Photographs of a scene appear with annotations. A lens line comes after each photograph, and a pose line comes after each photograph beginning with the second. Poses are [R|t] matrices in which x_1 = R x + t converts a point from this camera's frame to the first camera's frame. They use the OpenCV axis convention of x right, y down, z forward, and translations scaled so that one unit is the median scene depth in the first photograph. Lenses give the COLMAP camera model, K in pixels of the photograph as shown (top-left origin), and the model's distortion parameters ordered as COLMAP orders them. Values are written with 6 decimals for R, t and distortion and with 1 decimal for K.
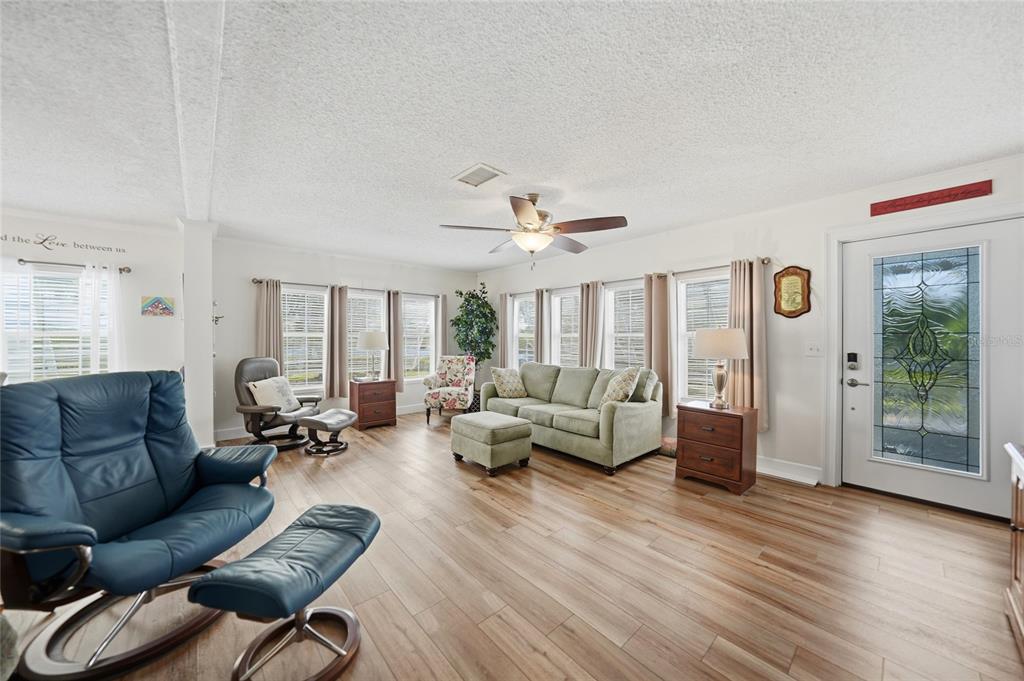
lens RADIAL K [[369.2, 0, 511.3], [0, 369.2, 333.0], [0, 0, 1]] dist [-0.011789, 0.003507]
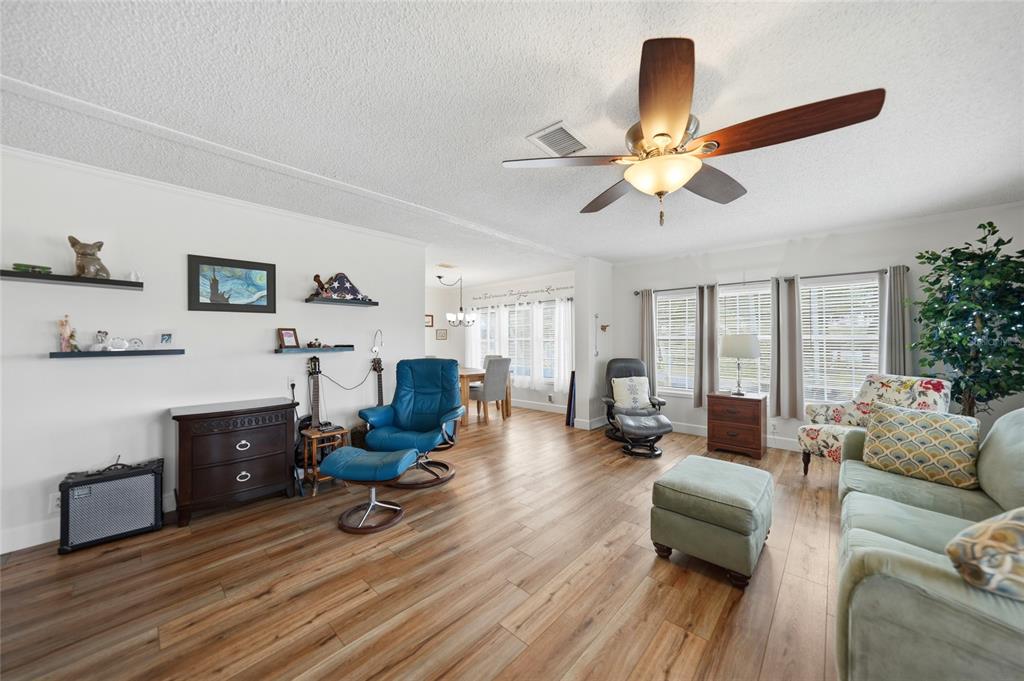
lens RADIAL K [[357.0, 0, 512.0], [0, 357.0, 340.5], [0, 0, 1]] dist [-0.000824, -0.000048]
pose [[0.098162, 0.000483, -0.995170, 0.380038], [0.011545, 0.999932, 0.001624, 0.002521], [0.995103, -0.011648, 0.098150, 0.463037]]
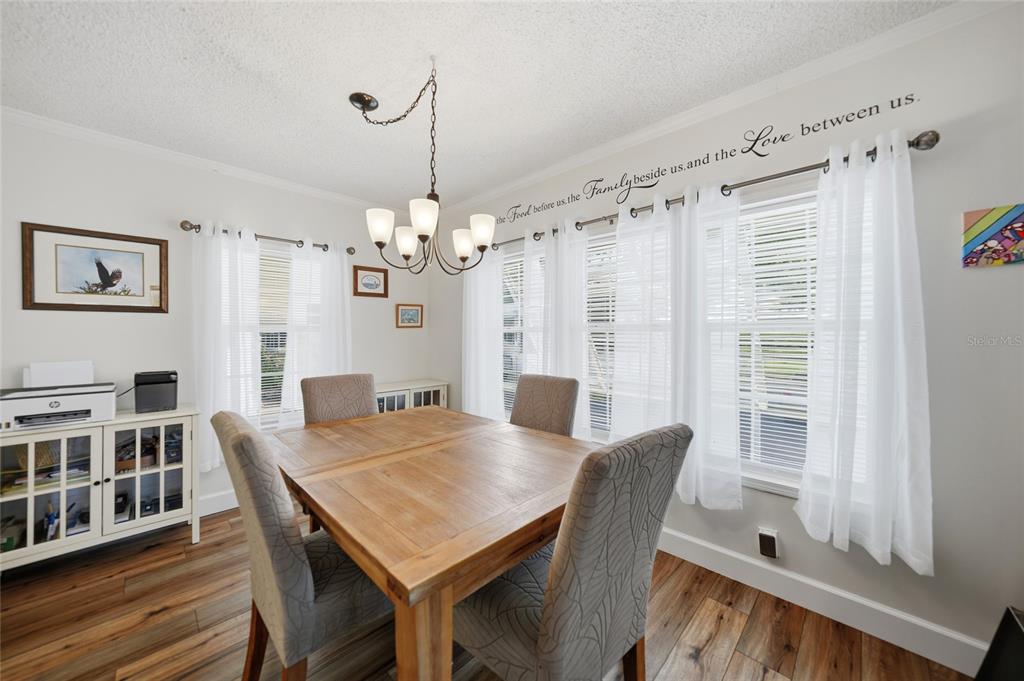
lens RADIAL K [[369.2, 0, 511.3], [0, 369.2, 333.0], [0, 0, 1]] dist [-0.011789, 0.003507]
pose [[0.074414, 0.004101, -0.997219, -0.576048], [0.008282, 0.999955, 0.004730, 0.006877], [0.997193, -0.008611, 0.074377, 0.450255]]
